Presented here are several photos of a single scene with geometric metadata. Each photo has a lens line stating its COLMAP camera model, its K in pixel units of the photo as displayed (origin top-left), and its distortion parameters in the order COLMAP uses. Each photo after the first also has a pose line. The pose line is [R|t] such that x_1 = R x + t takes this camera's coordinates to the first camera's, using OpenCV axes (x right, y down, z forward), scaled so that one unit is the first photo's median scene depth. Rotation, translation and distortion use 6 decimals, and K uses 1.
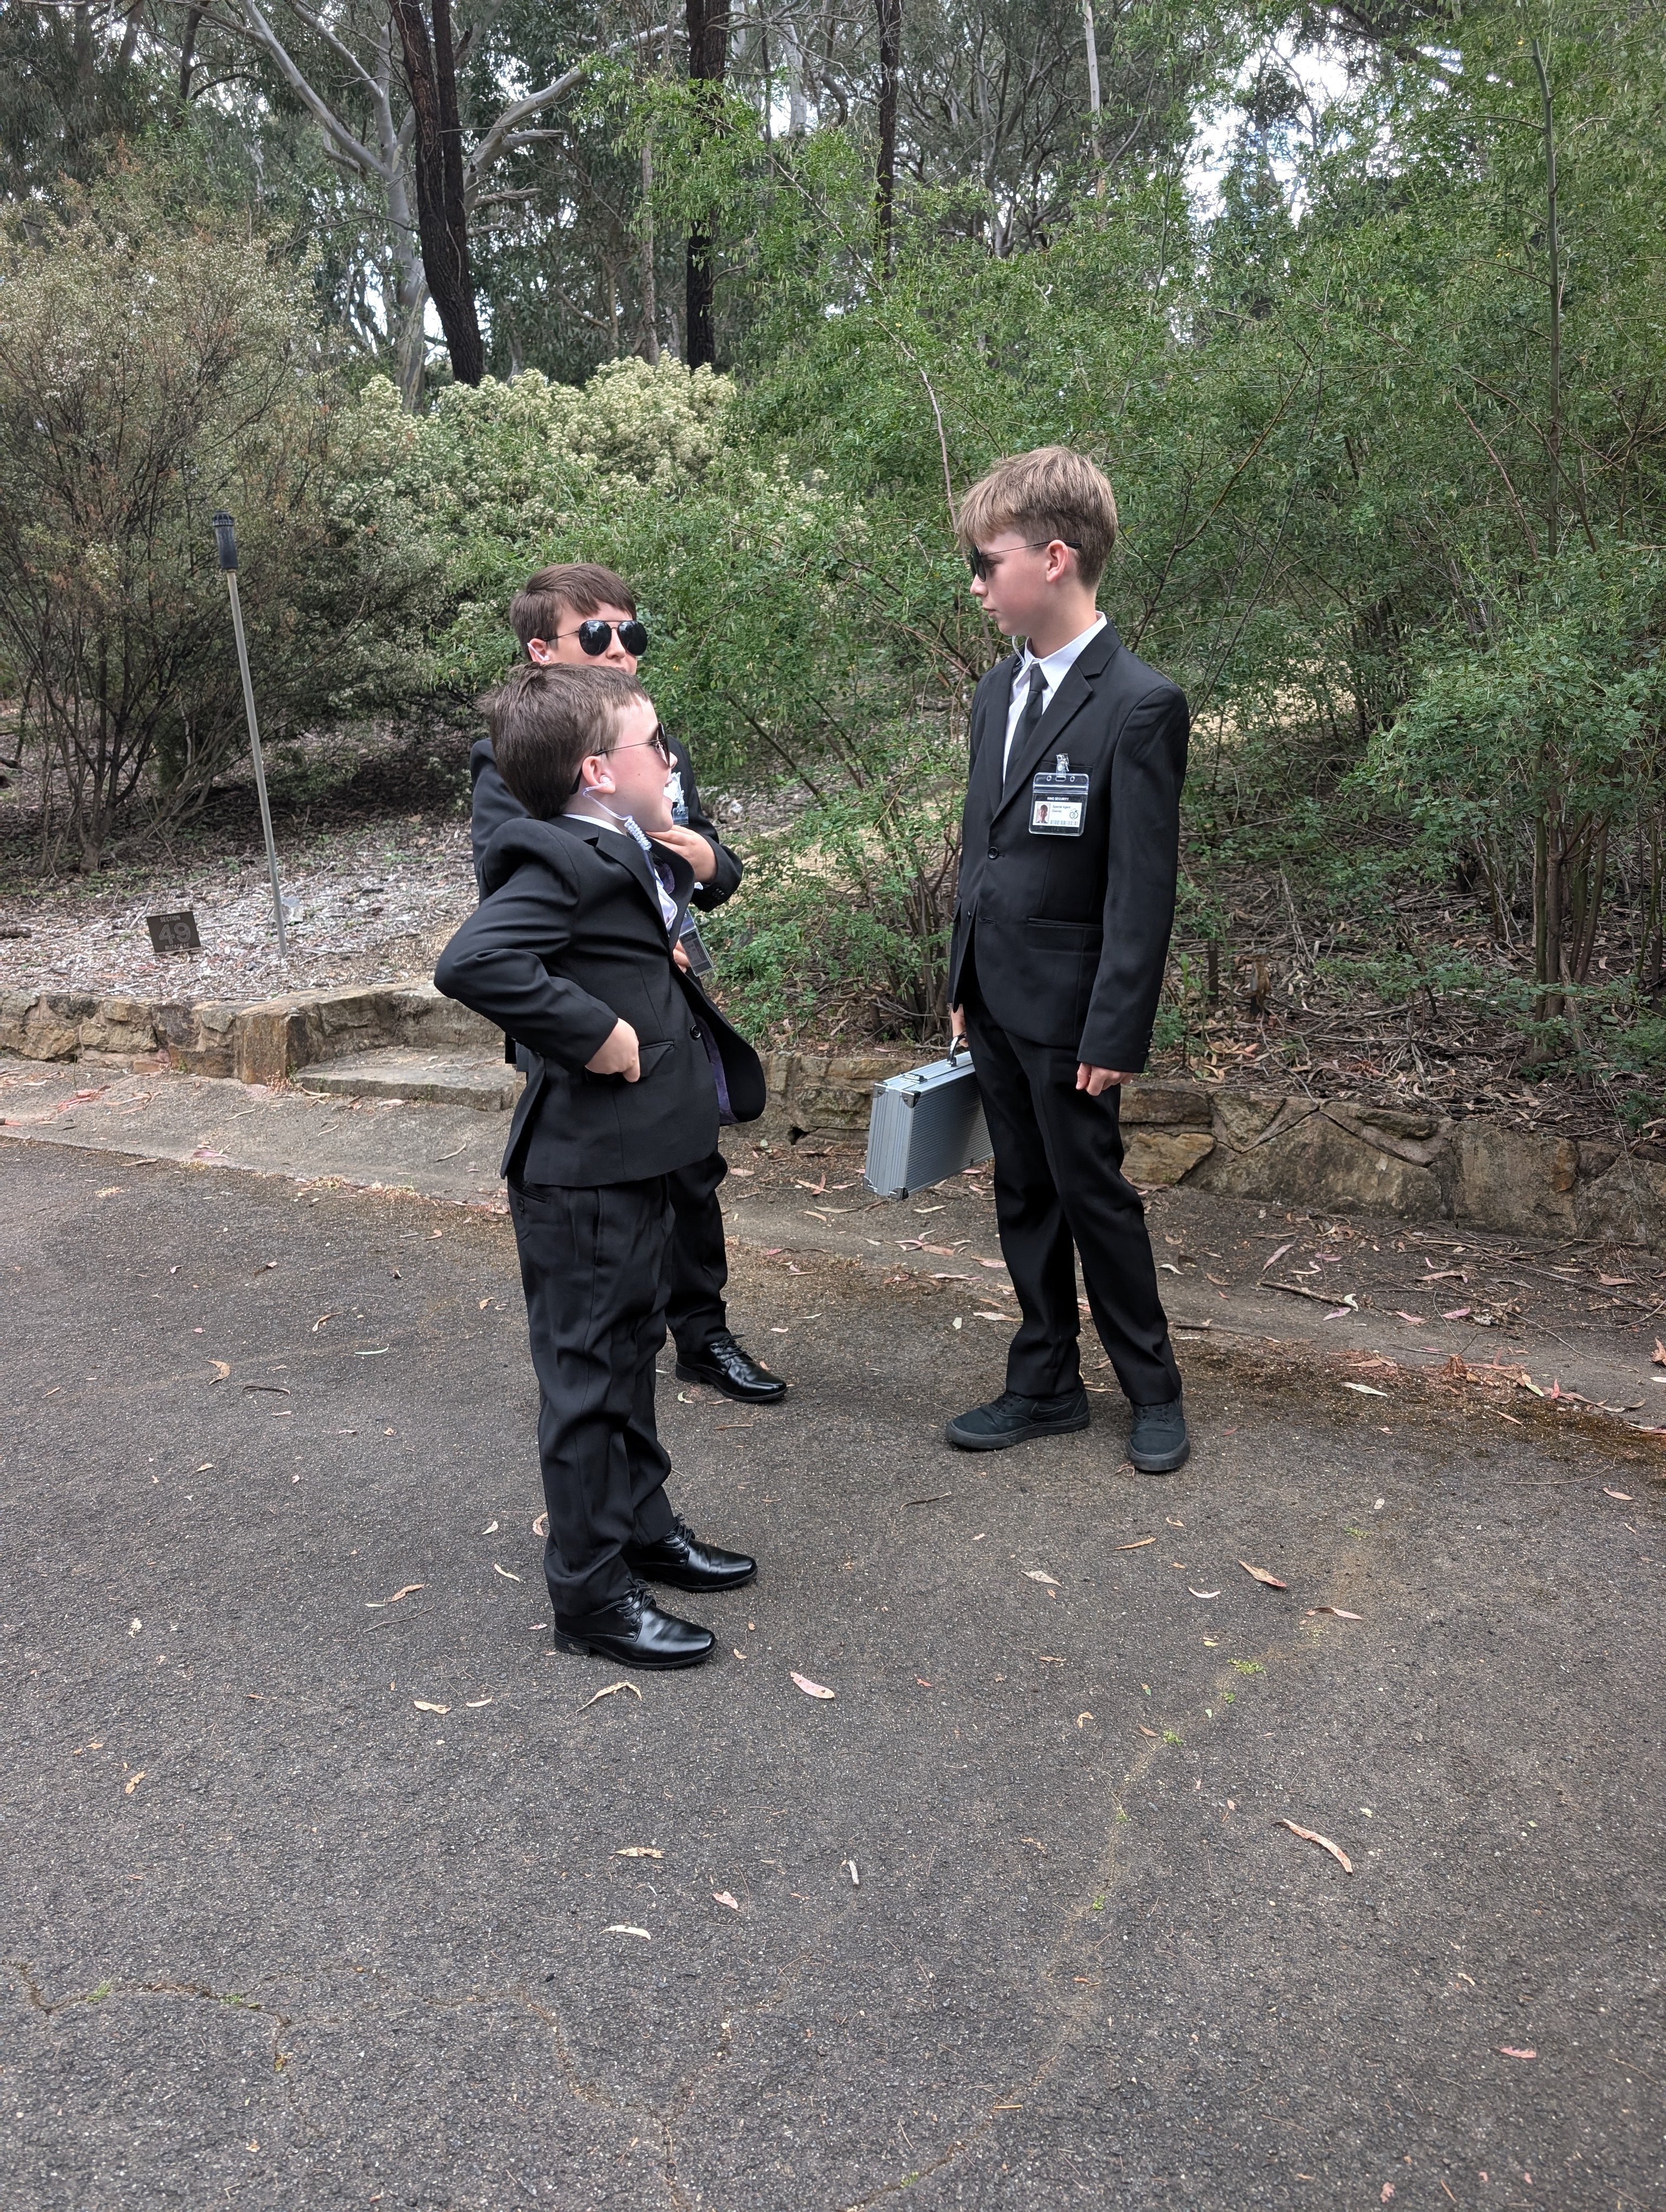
lens RADIAL K [[1577.2, 0, 805.6], [0, 1577.2, 1115.3], [0, 0, 1]] dist [0.014547, -0.017605]
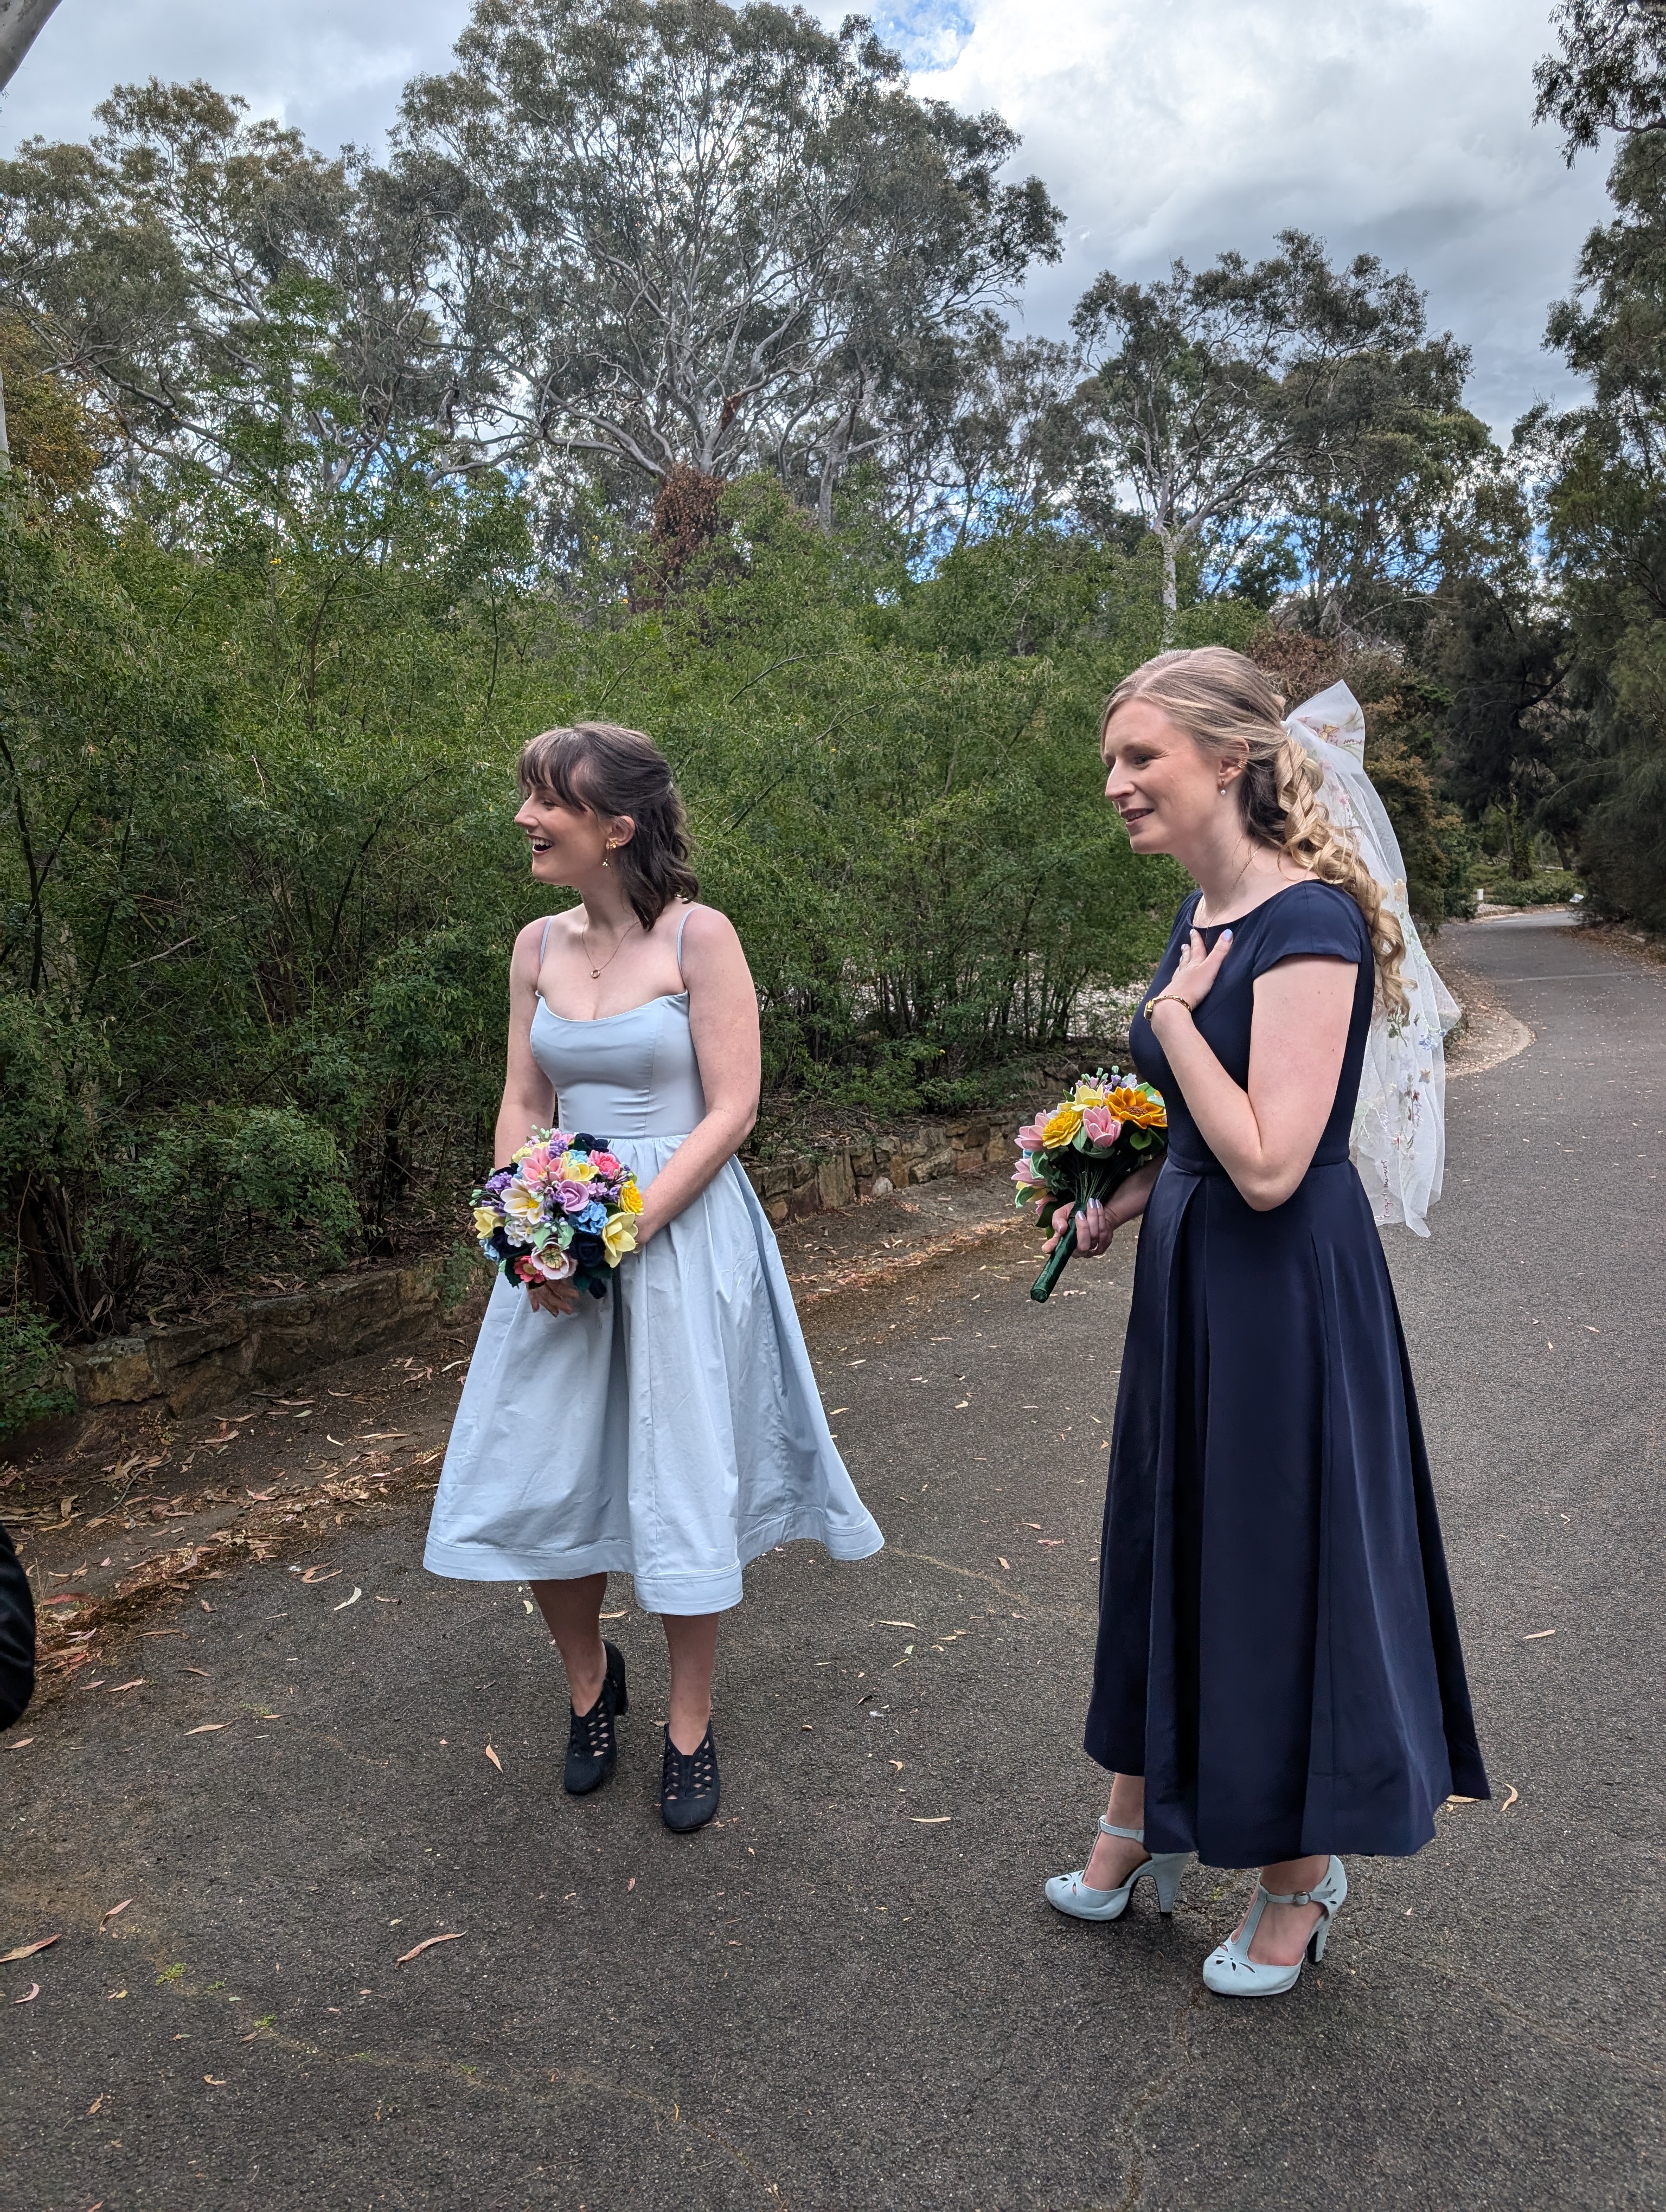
lens RADIAL K [[1577.2, 0, 868.6], [0, 1577.2, 1117.3], [0, 0, 1]] dist [0.014547, -0.017605]
pose [[-0.152103, -0.098332, 0.983461, -0.561813], [0.253175, 0.957963, 0.134939, -0.163847], [-0.955388, 0.269512, -0.120814, 0.376956]]
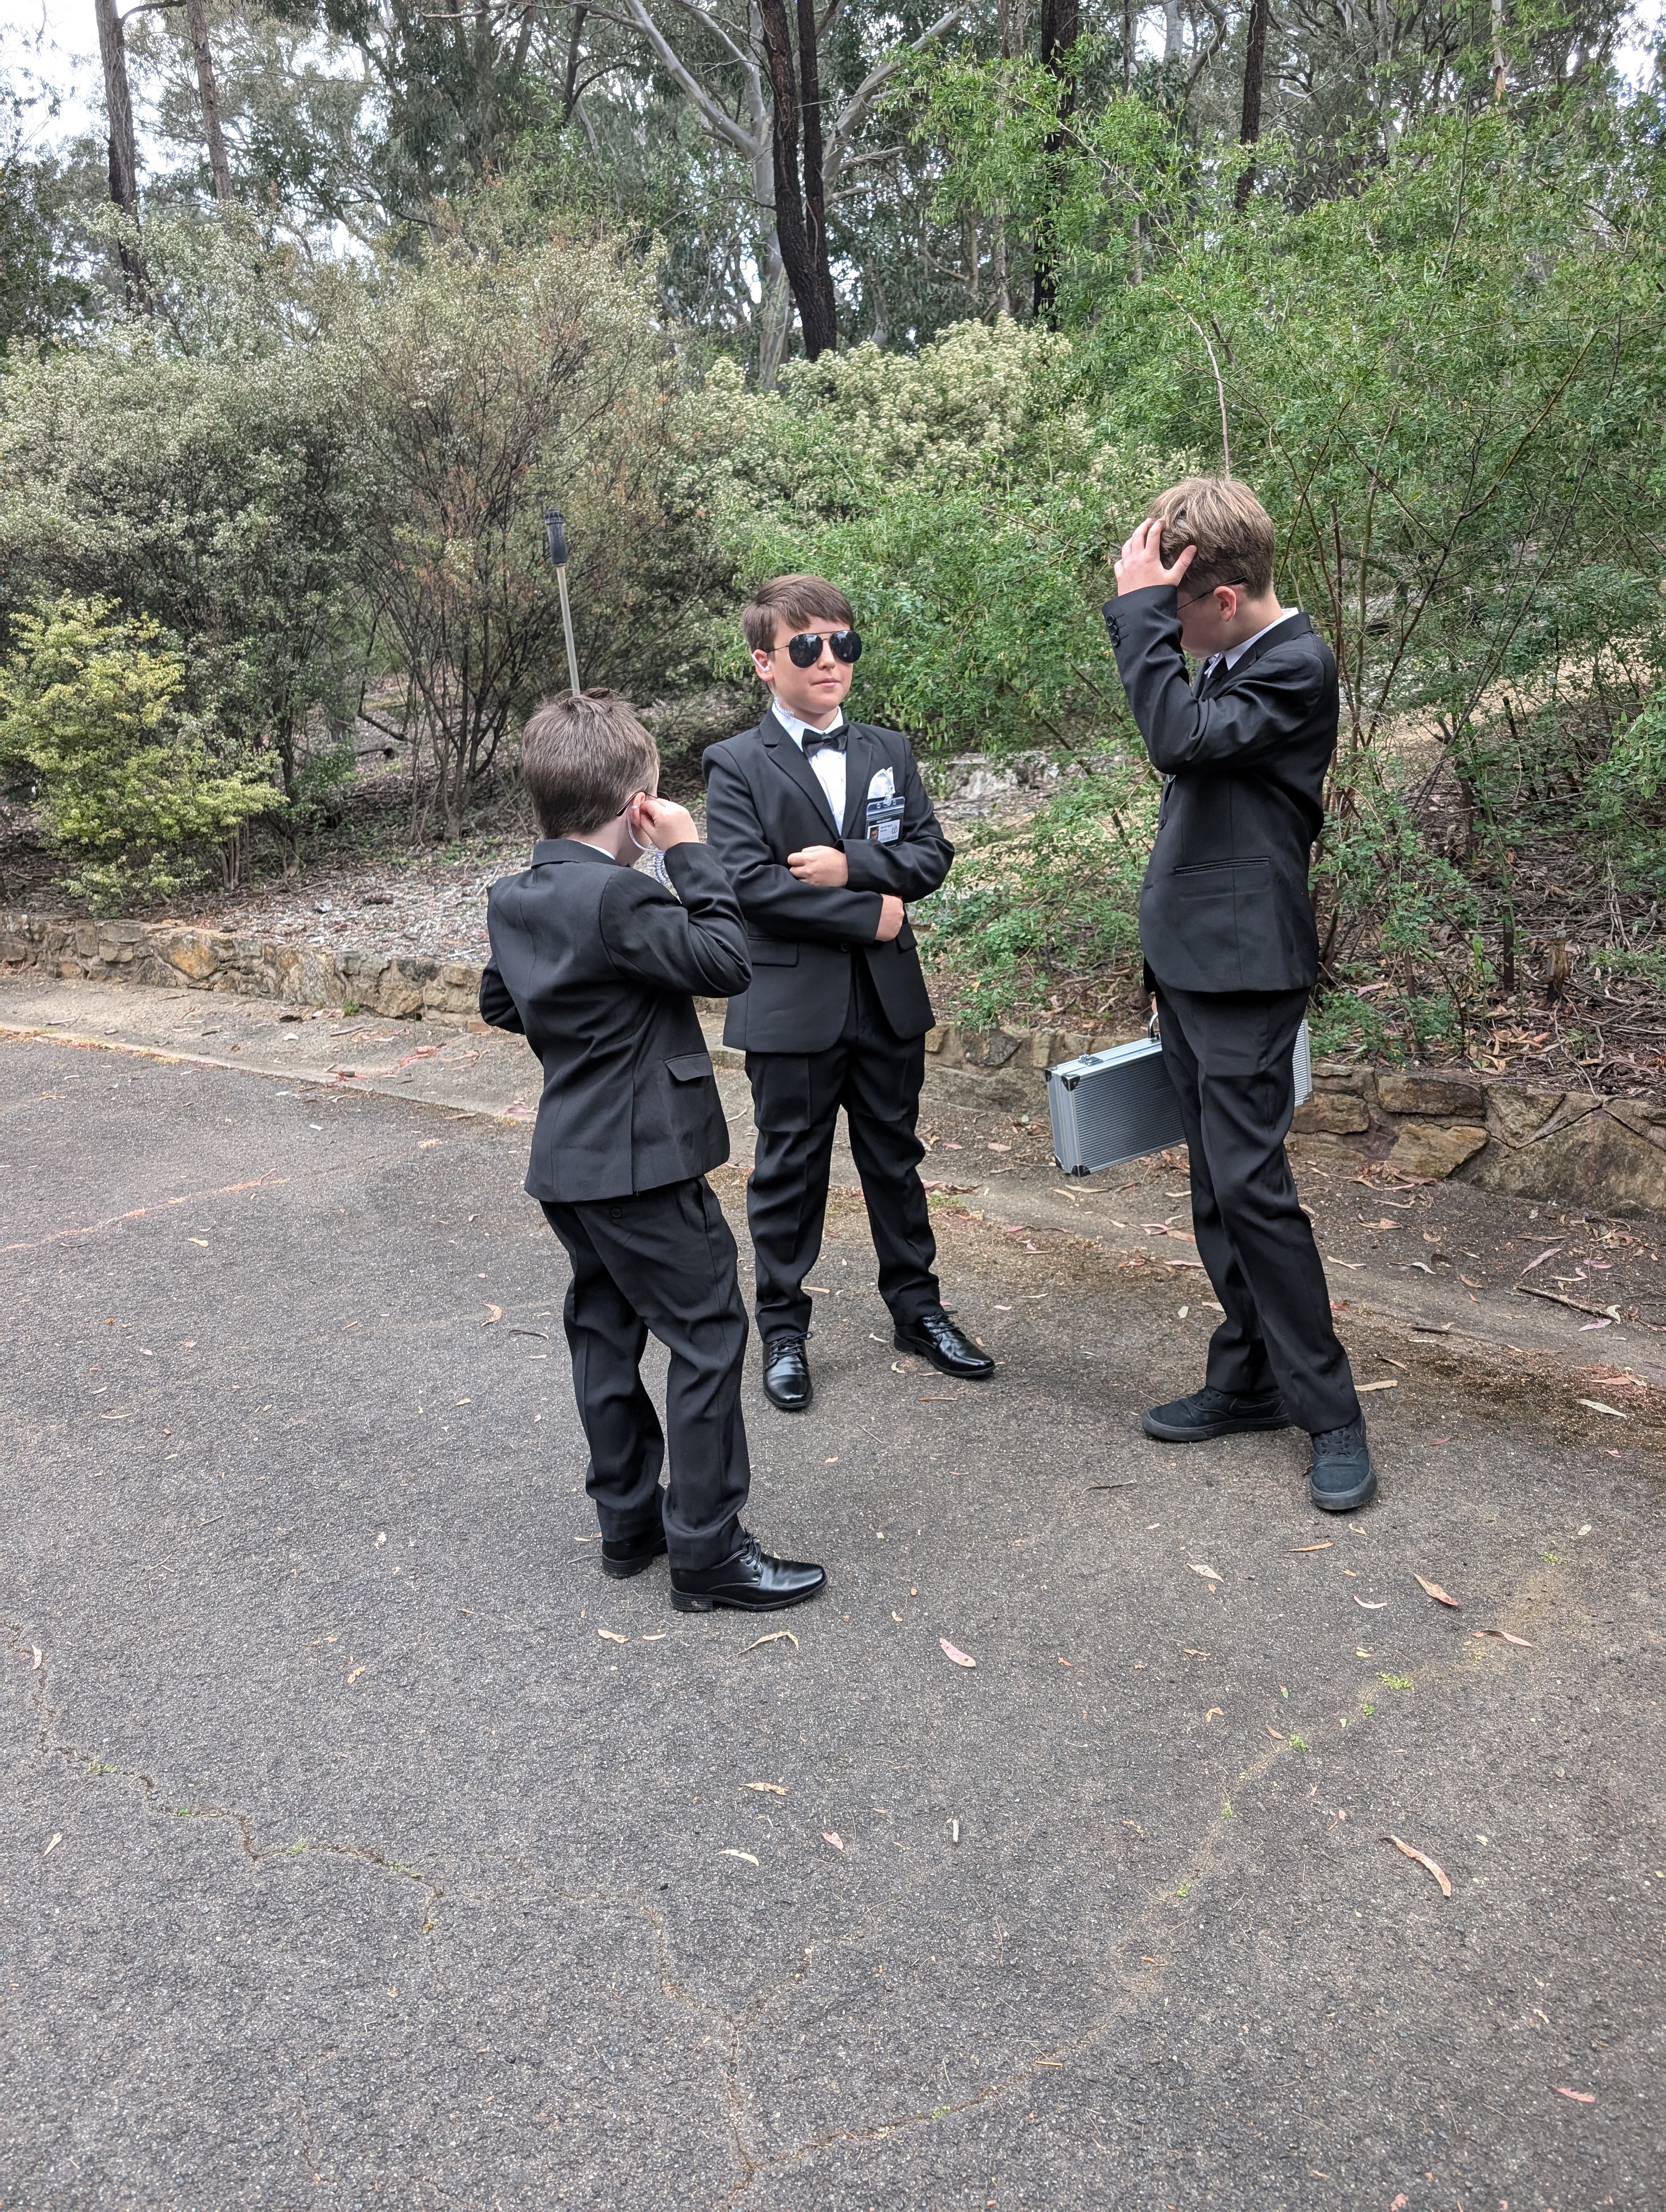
lens RADIAL K [[1577.2, 0, 811.7], [0, 1577.2, 1104.8], [0, 0, 1]] dist [0.014547, -0.017605]
pose [[0.976119, 0.031721, -0.214908, 0.088057], [-0.026851, 0.999313, 0.025543, -0.021300], [0.215571, -0.019162, 0.976300, -0.031954]]
